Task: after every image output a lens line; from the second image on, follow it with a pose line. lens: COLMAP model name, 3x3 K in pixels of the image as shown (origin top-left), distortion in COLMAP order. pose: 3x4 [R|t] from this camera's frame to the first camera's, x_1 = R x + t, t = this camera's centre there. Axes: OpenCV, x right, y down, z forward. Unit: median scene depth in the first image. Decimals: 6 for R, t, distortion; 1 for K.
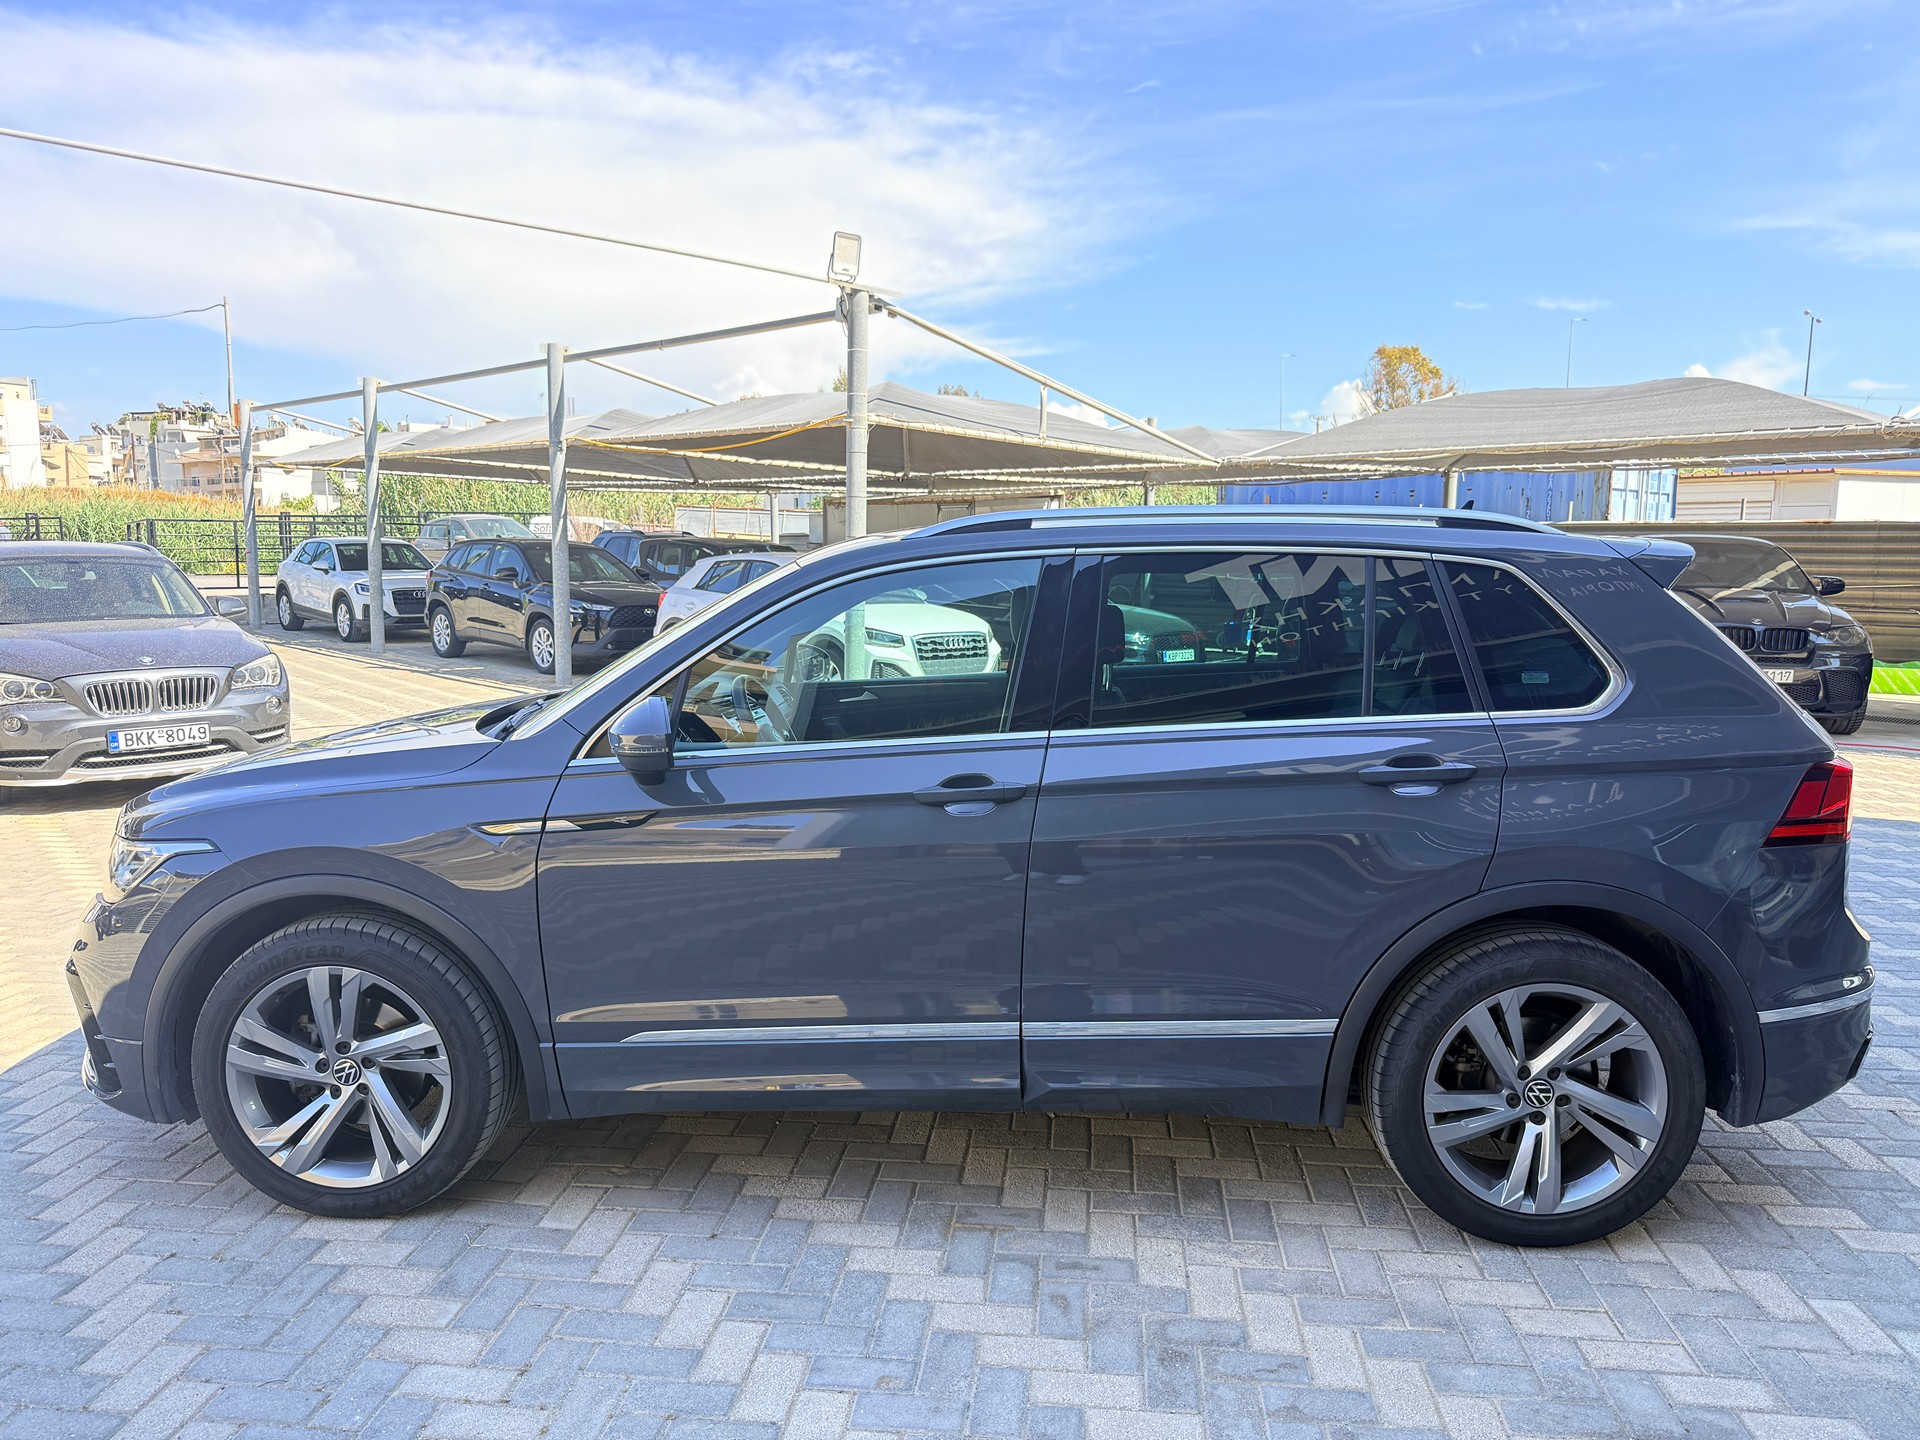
lens RADIAL K [[1349.1, 0, 937.2], [0, 1349.1, 729.0], [0, 0, 1]] dist [0.006382, -0.004493]
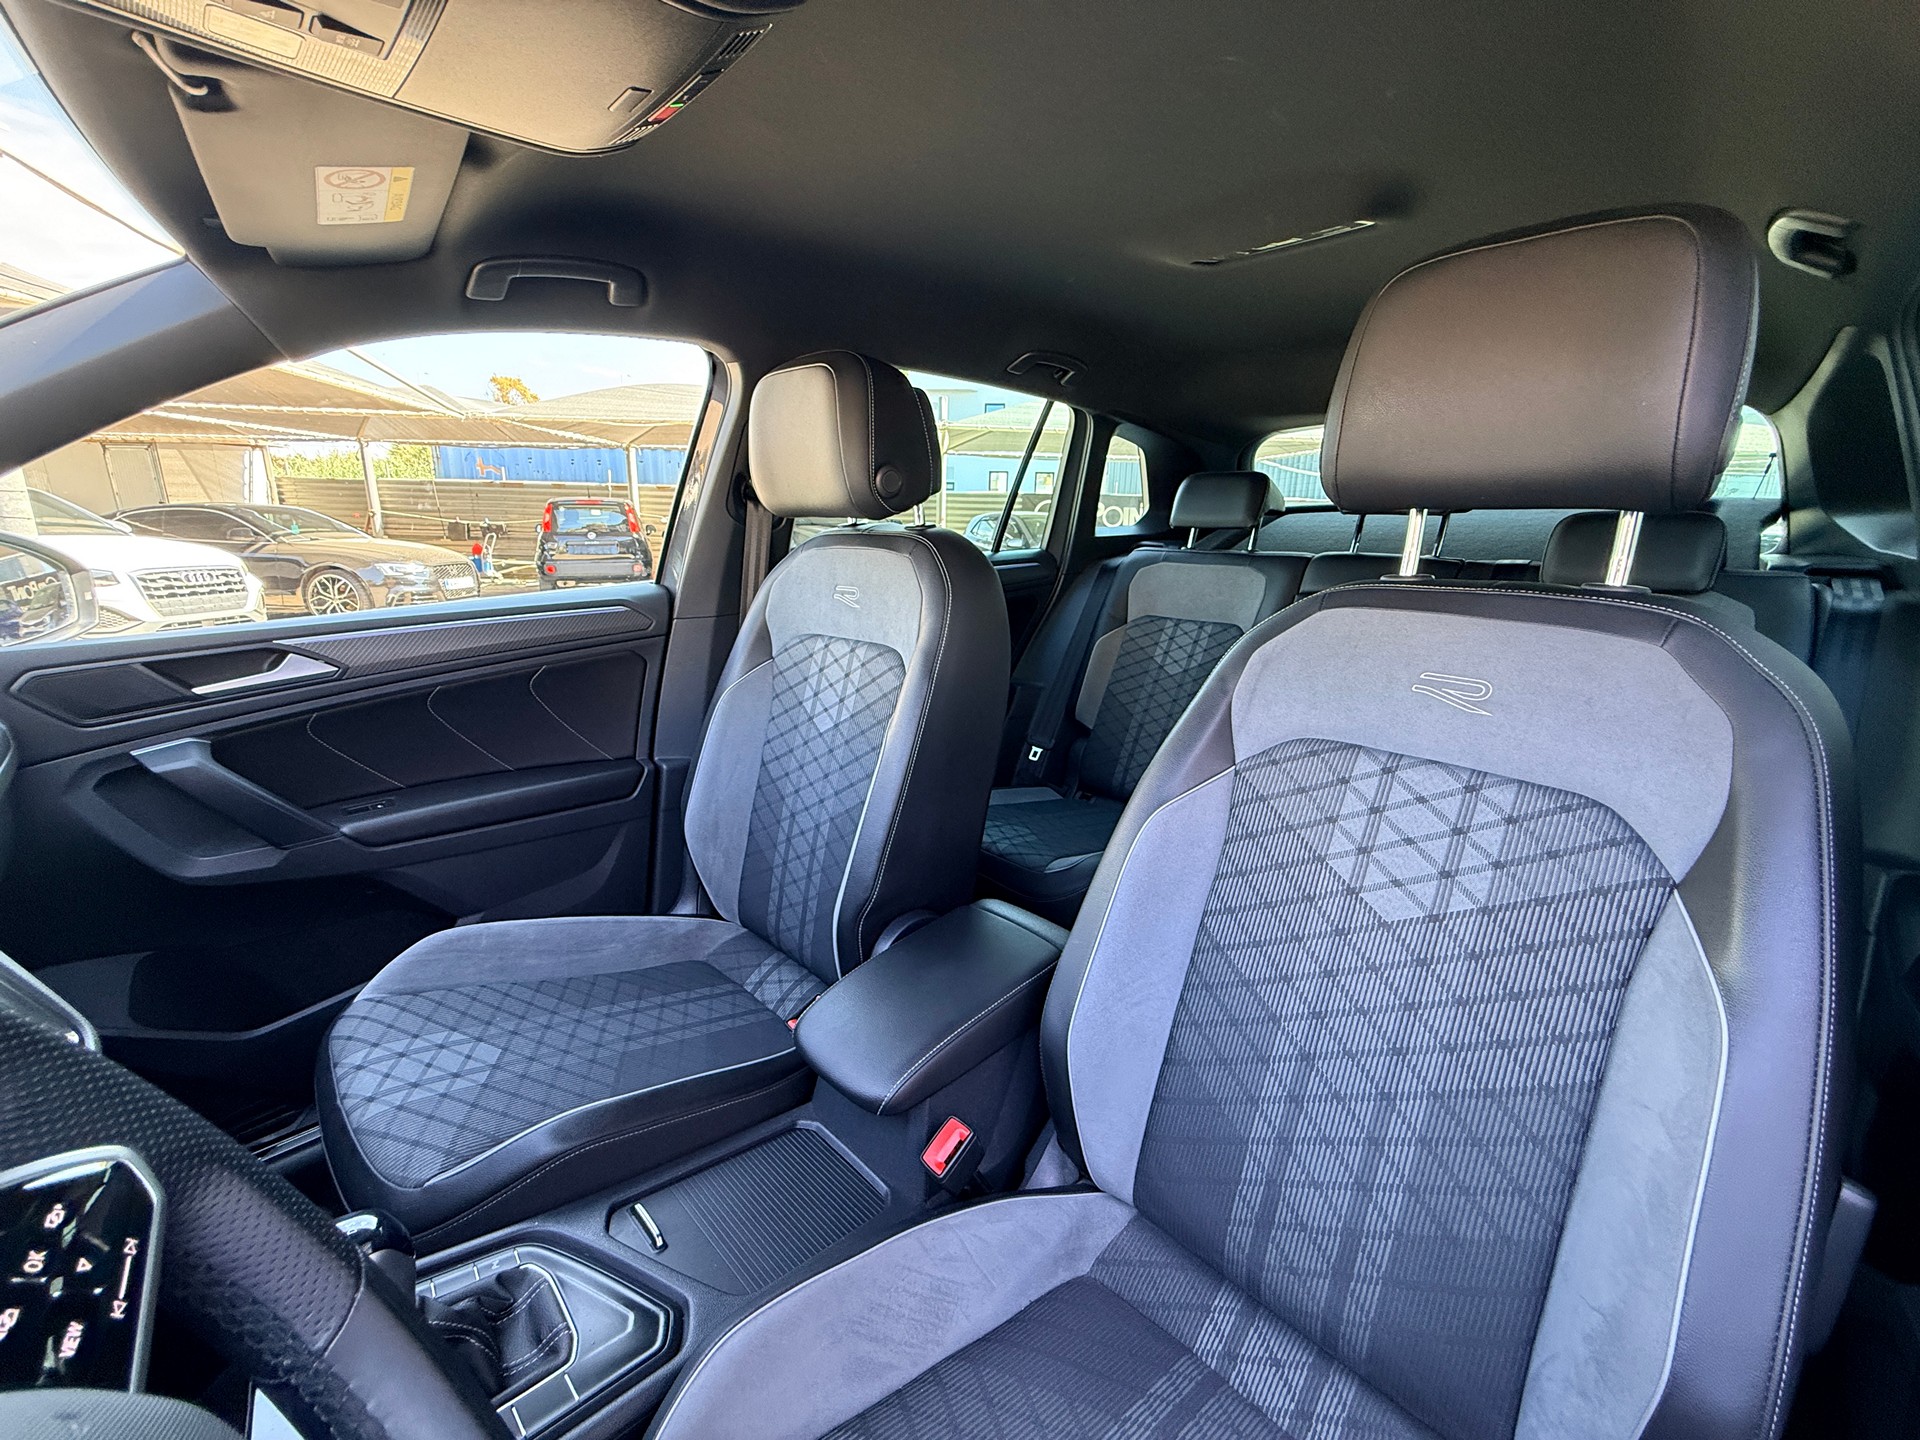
lens RADIAL K [[769.1, 0, 957.3], [0, 769.1, 710.0], [0, 0, 1]] dist [0.002099, 0.000433]
pose [[0.673230, -0.161566, 0.721567, -0.035705], [0.079381, 0.985989, 0.146710, -0.013007], [-0.735160, -0.041491, 0.676622, 0.297229]]
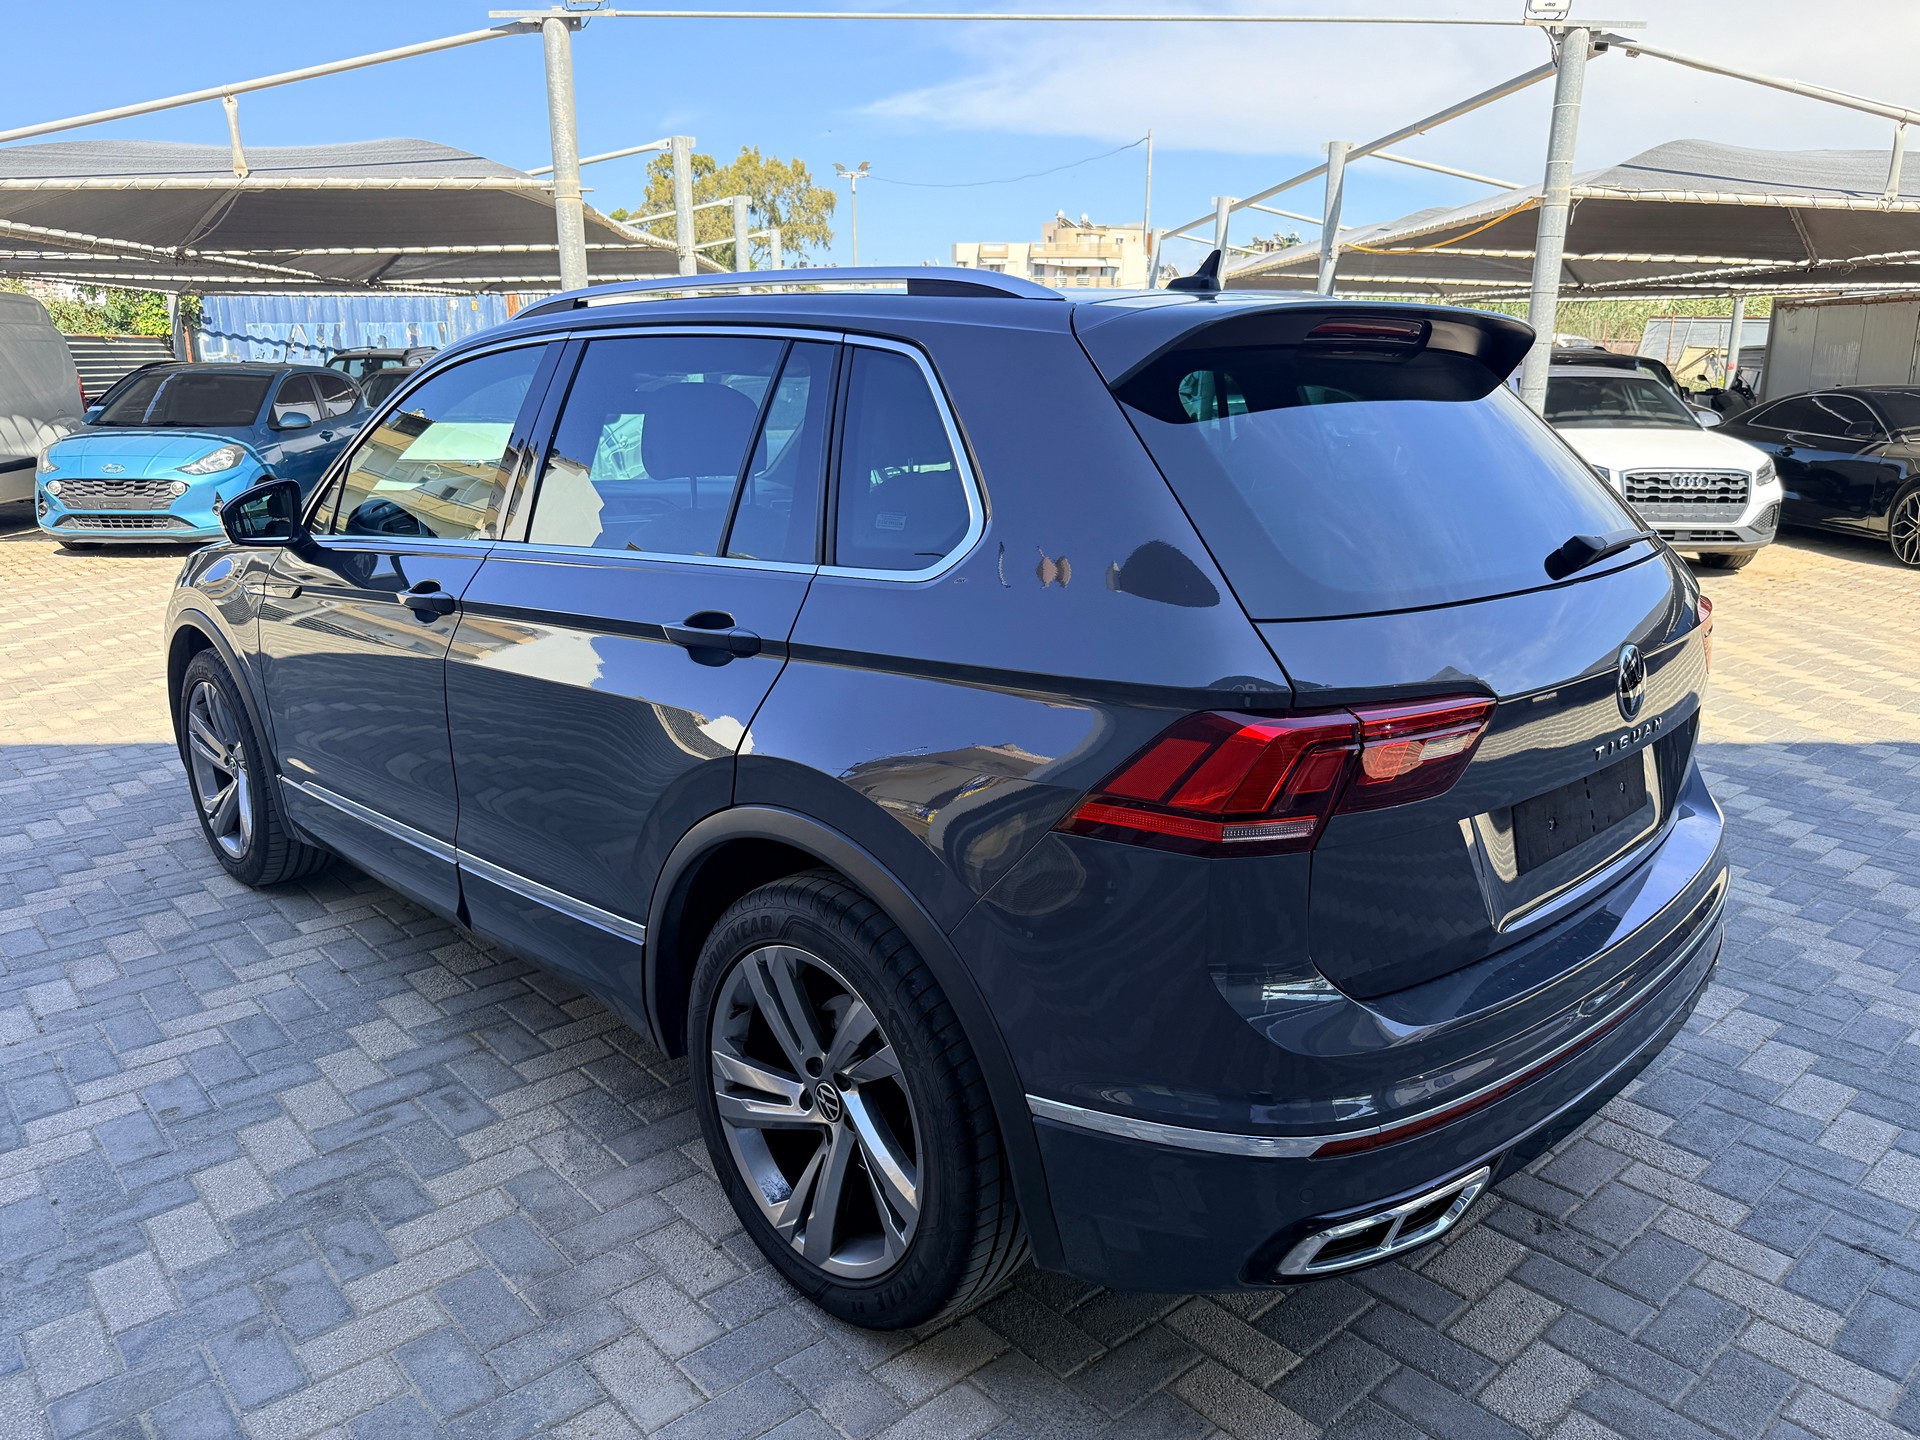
lens RADIAL K [[1353.7, 0, 923.1], [0, 1353.7, 685.3], [0, 0, 1]] dist [0.007703, -0.003972]
pose [[0.736555, 0.146498, -0.660322, 0.246491], [-0.083281, 0.988477, 0.126406, -0.011450], [0.671231, -0.038113, 0.740268, 0.137098]]
